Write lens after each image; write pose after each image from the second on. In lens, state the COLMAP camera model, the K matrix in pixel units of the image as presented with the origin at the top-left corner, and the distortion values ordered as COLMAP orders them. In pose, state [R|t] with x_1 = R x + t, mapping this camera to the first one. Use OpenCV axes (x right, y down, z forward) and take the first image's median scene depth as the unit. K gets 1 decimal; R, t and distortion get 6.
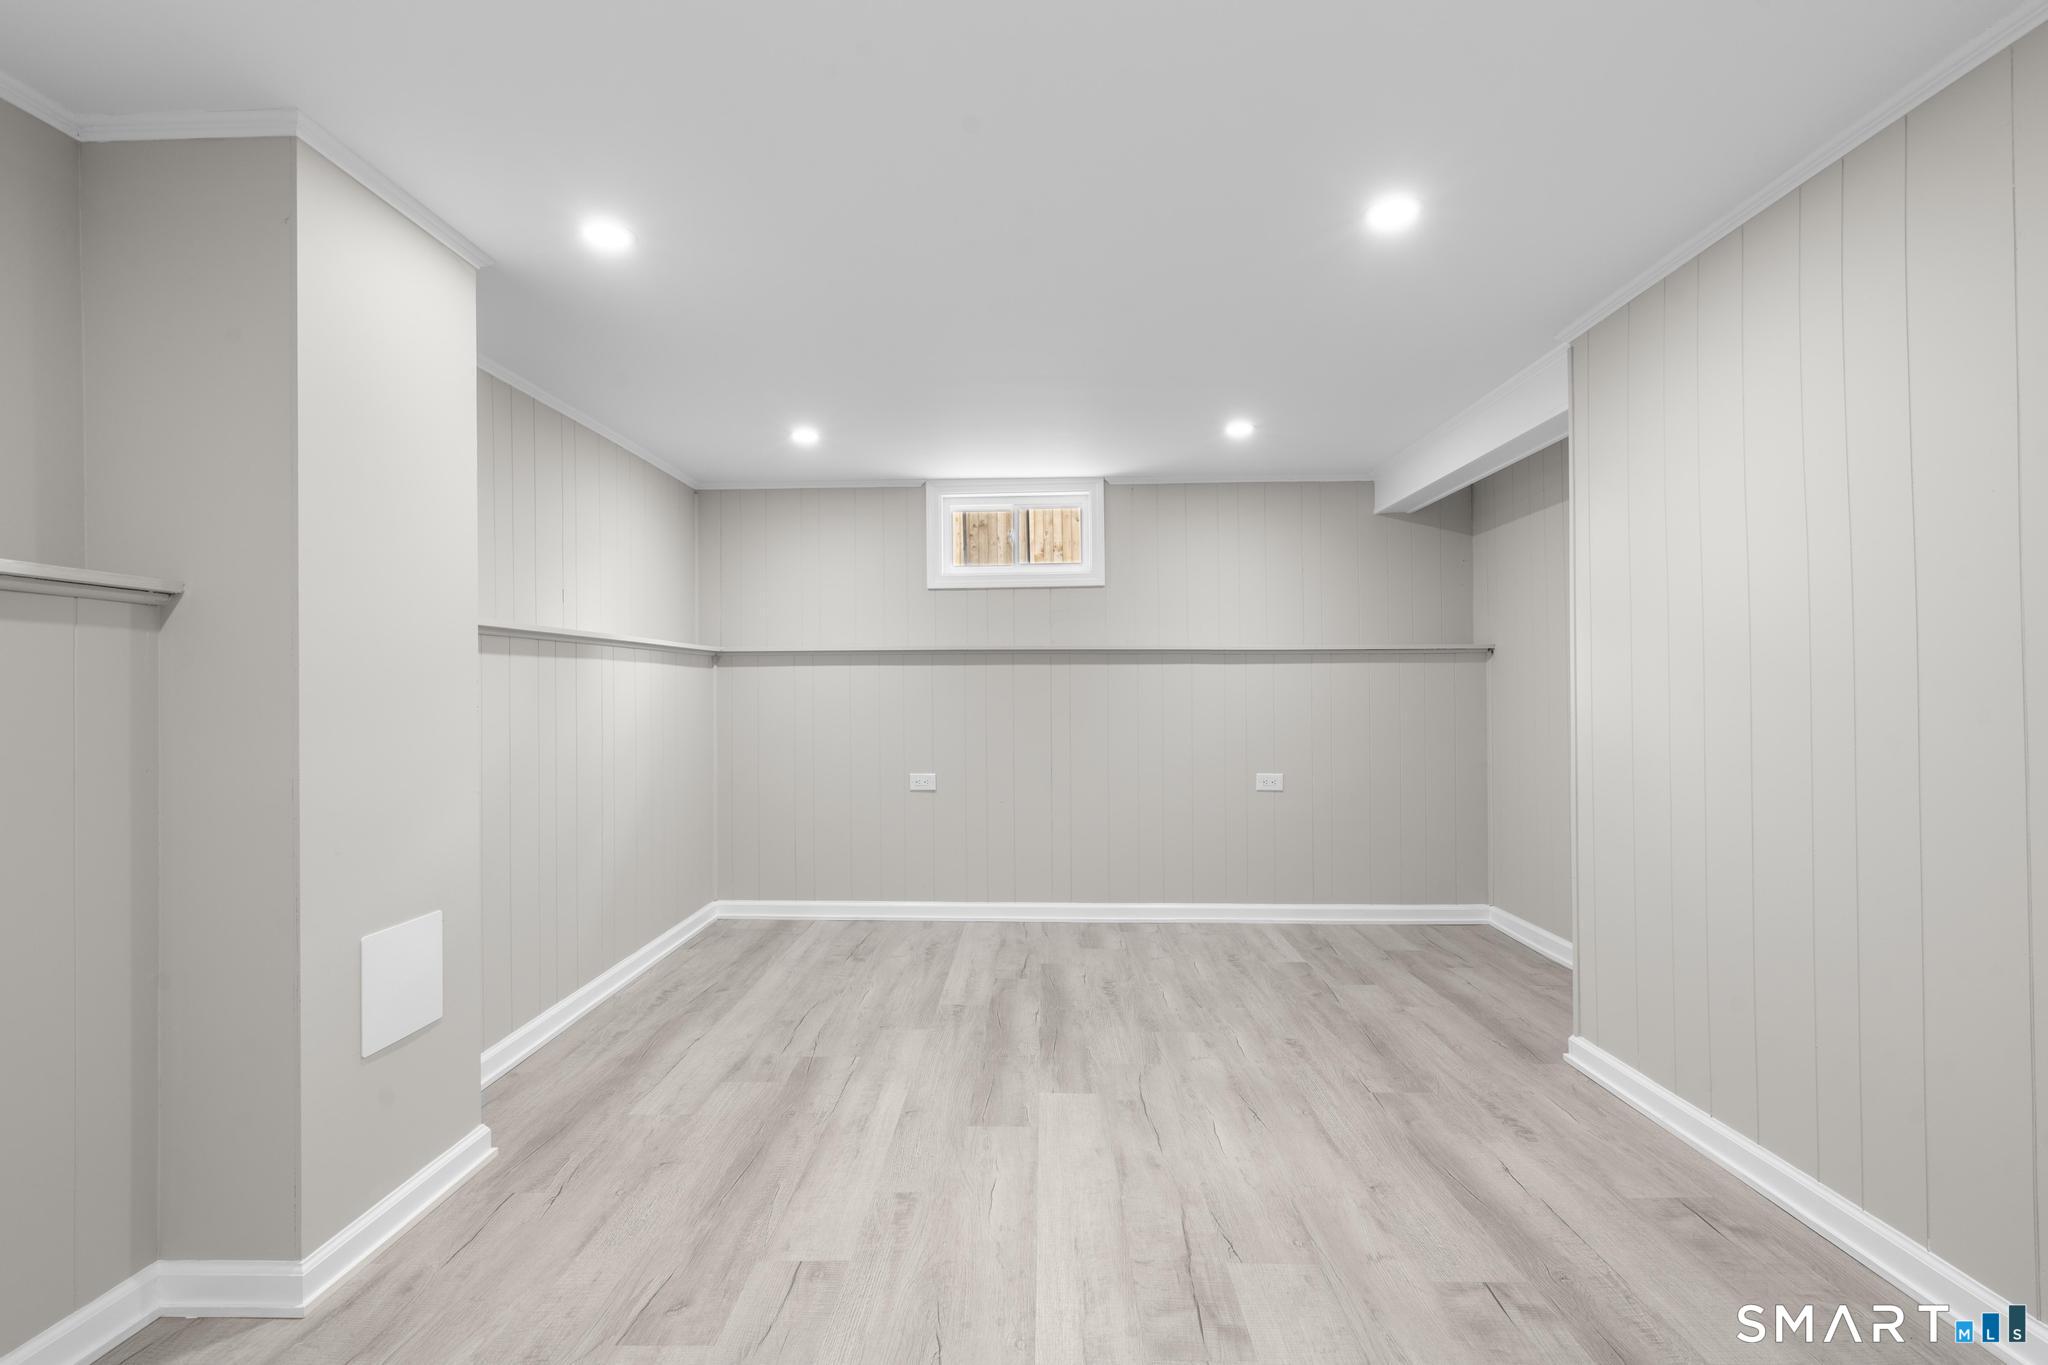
lens RADIAL K [[920.1, 0, 1022.8], [0, 920.1, 686.9], [0, 0, 1]] dist [-0.005799, 0.004399]
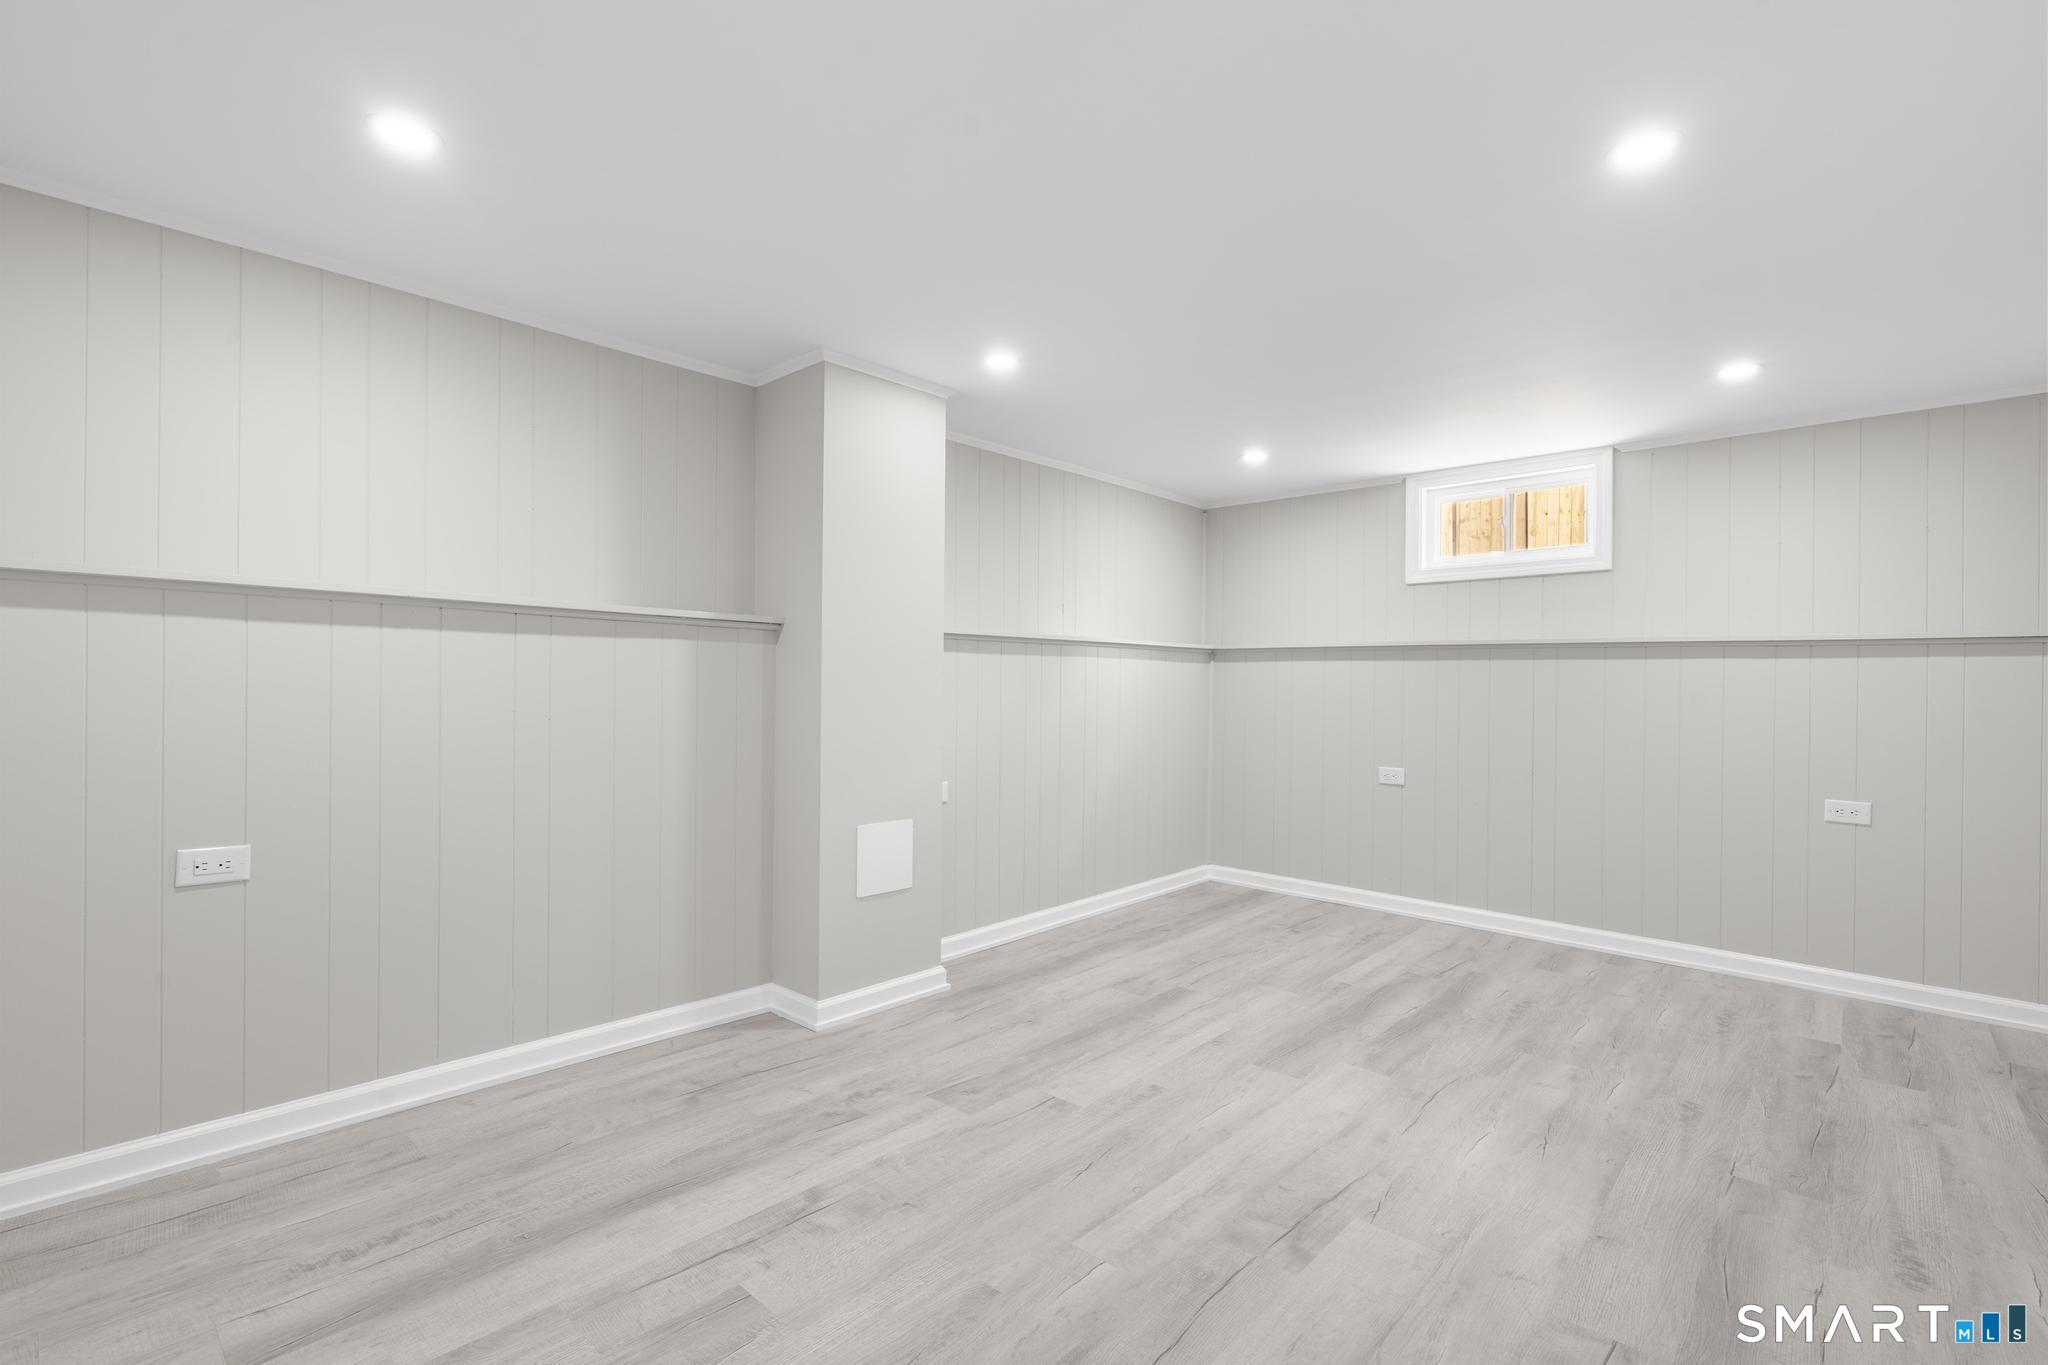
lens RADIAL K [[920.1, 0, 1022.8], [0, 920.1, 686.9], [0, 0, 1]] dist [-0.005799, 0.004399]
pose [[0.754928, 0.016609, -0.655598, 0.374897], [-0.012421, 0.999862, 0.011027, -0.001139], [0.655690, -0.000181, 0.755030, -0.041969]]
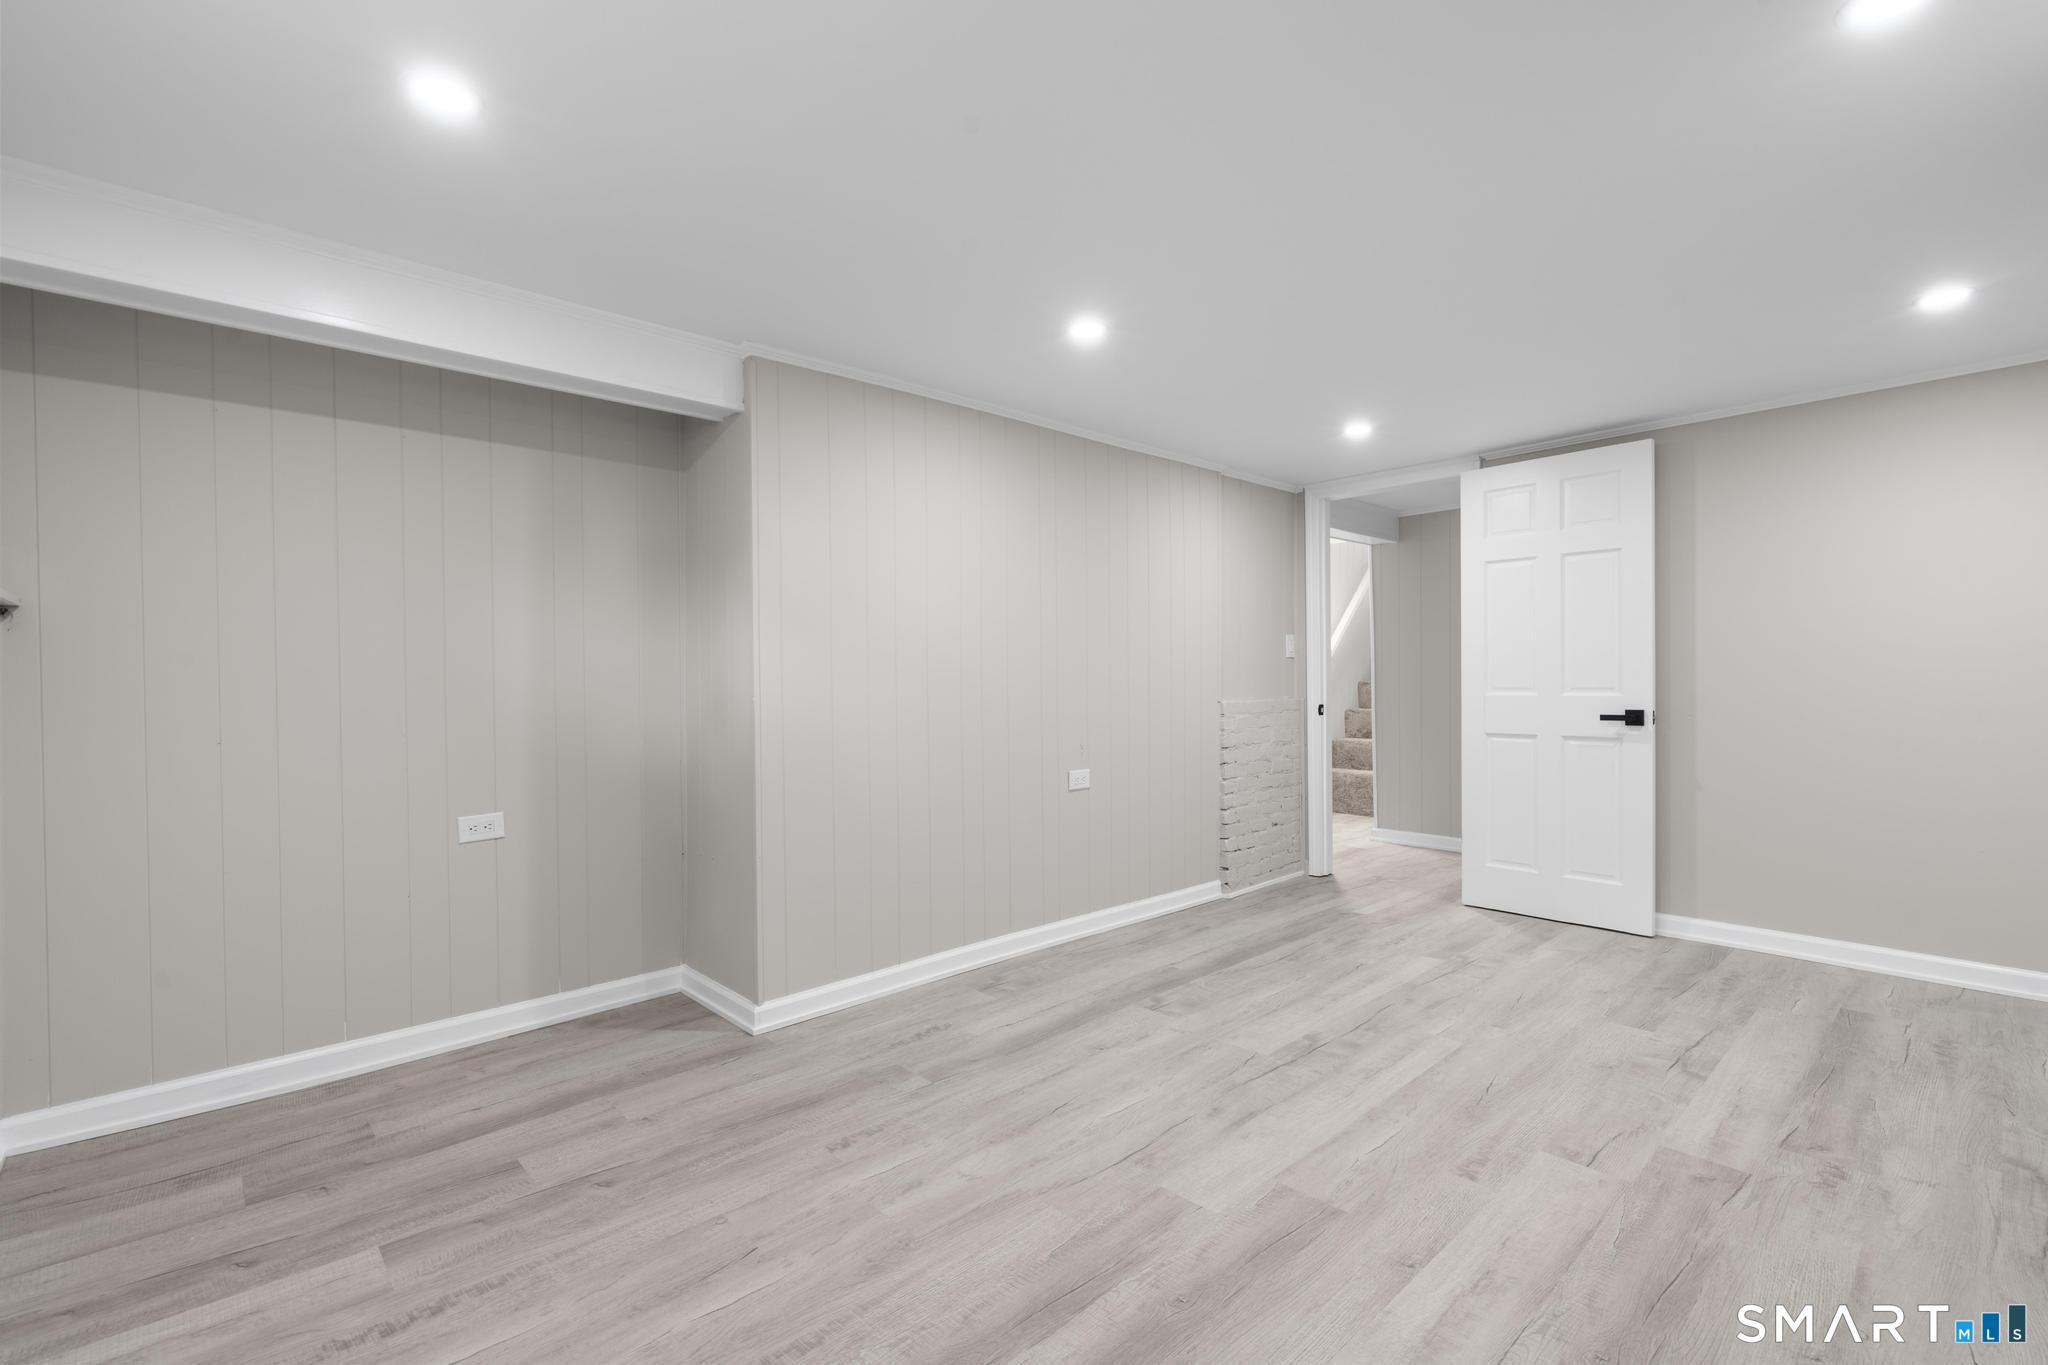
lens RADIAL K [[920.1, 0, 1022.8], [0, 920.1, 686.9], [0, 0, 1]] dist [-0.005799, 0.004399]
pose [[-0.698522, 0.010099, 0.715517, -0.352350], [0.008723, 0.999946, -0.005598, 0.016045], [-0.715536, 0.002332, -0.698572, 1.409490]]
